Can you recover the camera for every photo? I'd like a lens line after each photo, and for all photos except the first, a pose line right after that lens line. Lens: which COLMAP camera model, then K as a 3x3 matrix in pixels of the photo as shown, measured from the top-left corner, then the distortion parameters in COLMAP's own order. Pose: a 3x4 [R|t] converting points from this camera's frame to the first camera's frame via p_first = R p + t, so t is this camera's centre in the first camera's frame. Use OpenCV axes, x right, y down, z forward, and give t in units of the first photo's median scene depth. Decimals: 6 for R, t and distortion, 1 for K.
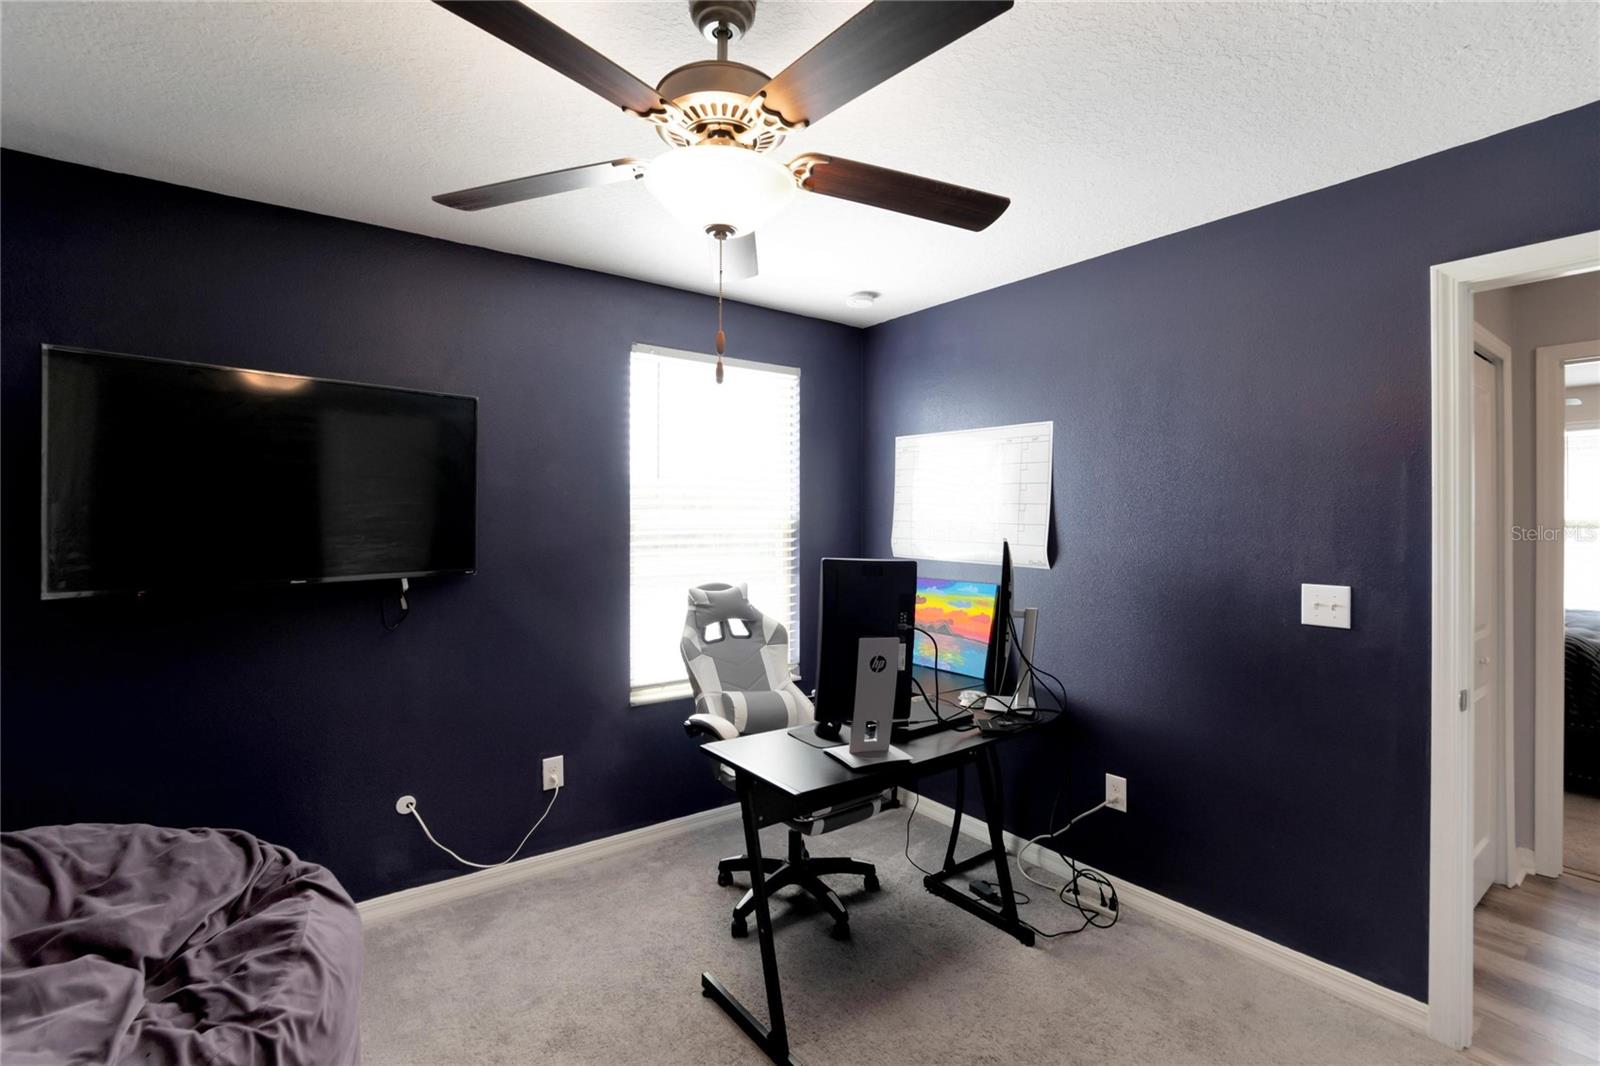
lens RADIAL K [[731.6, 0, 799.5], [0, 731.6, 524.1], [0, 0, 1]] dist [-0.006003, -0.000437]
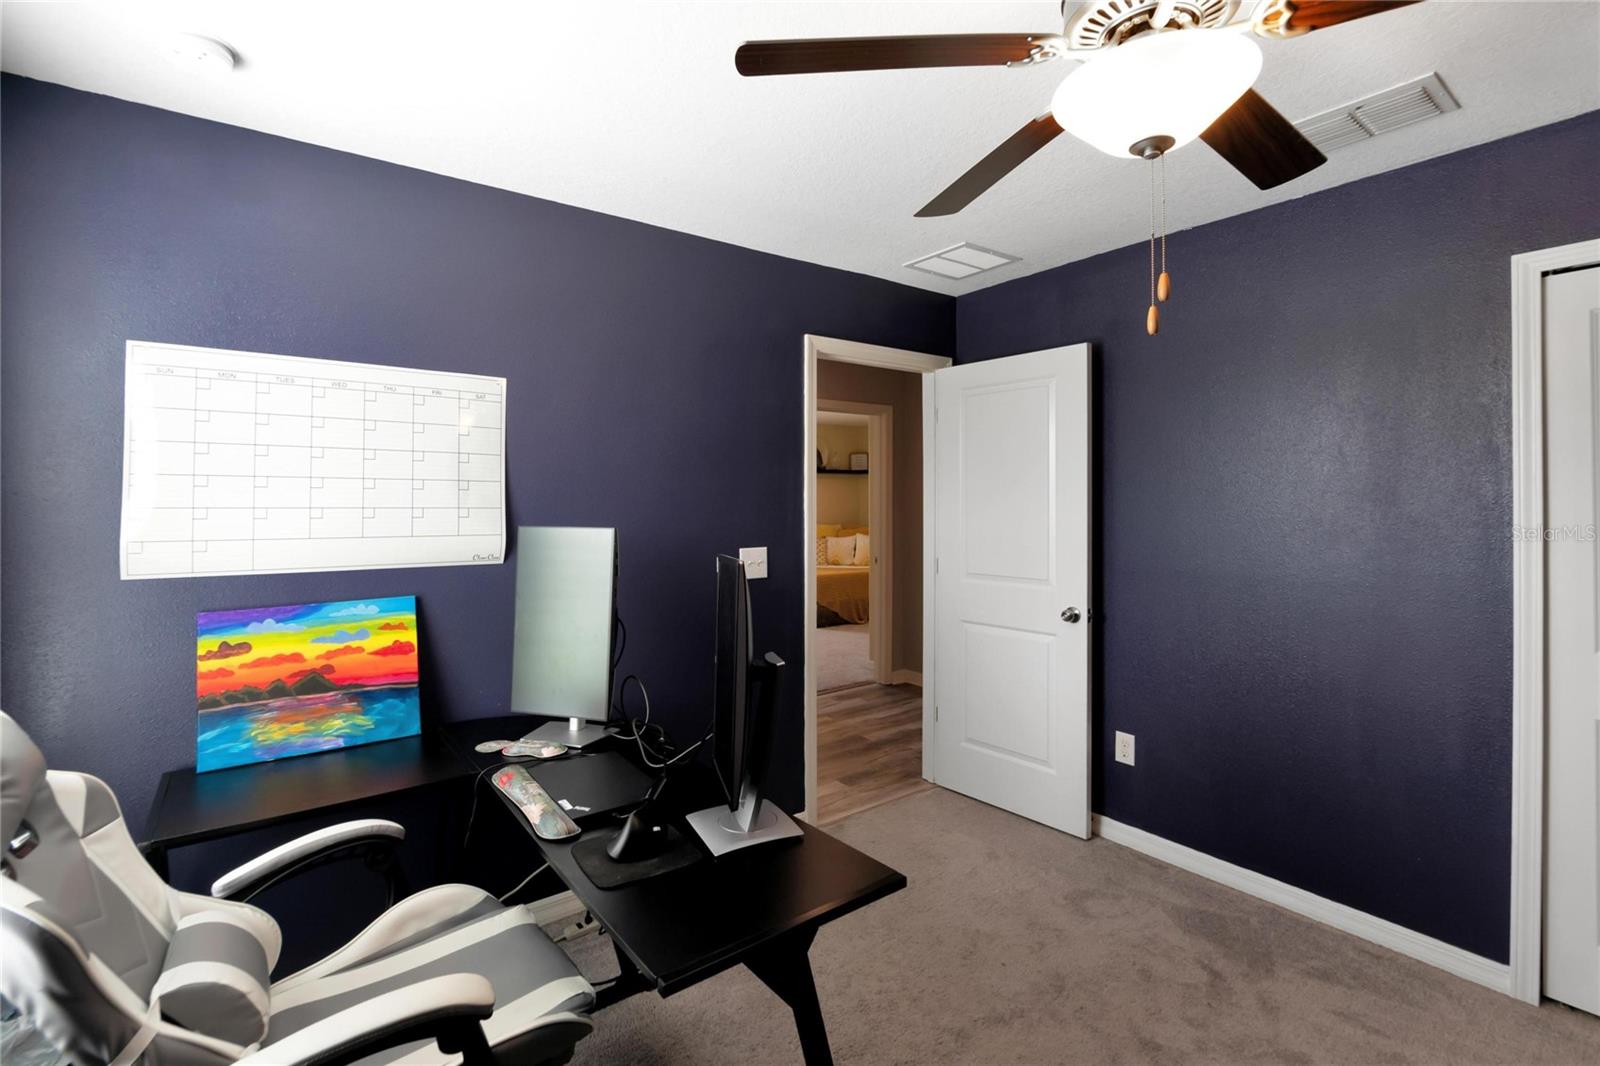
lens RADIAL K [[731.6, 0, 799.7], [0, 731.6, 526.0], [0, 0, 1]] dist [-0.006003, -0.000437]
pose [[-0.006316, -0.049133, 0.998772, -0.420404], [0.006909, 0.998766, 0.049177, -0.015085], [-0.999956, 0.007211, -0.005969, 0.626656]]
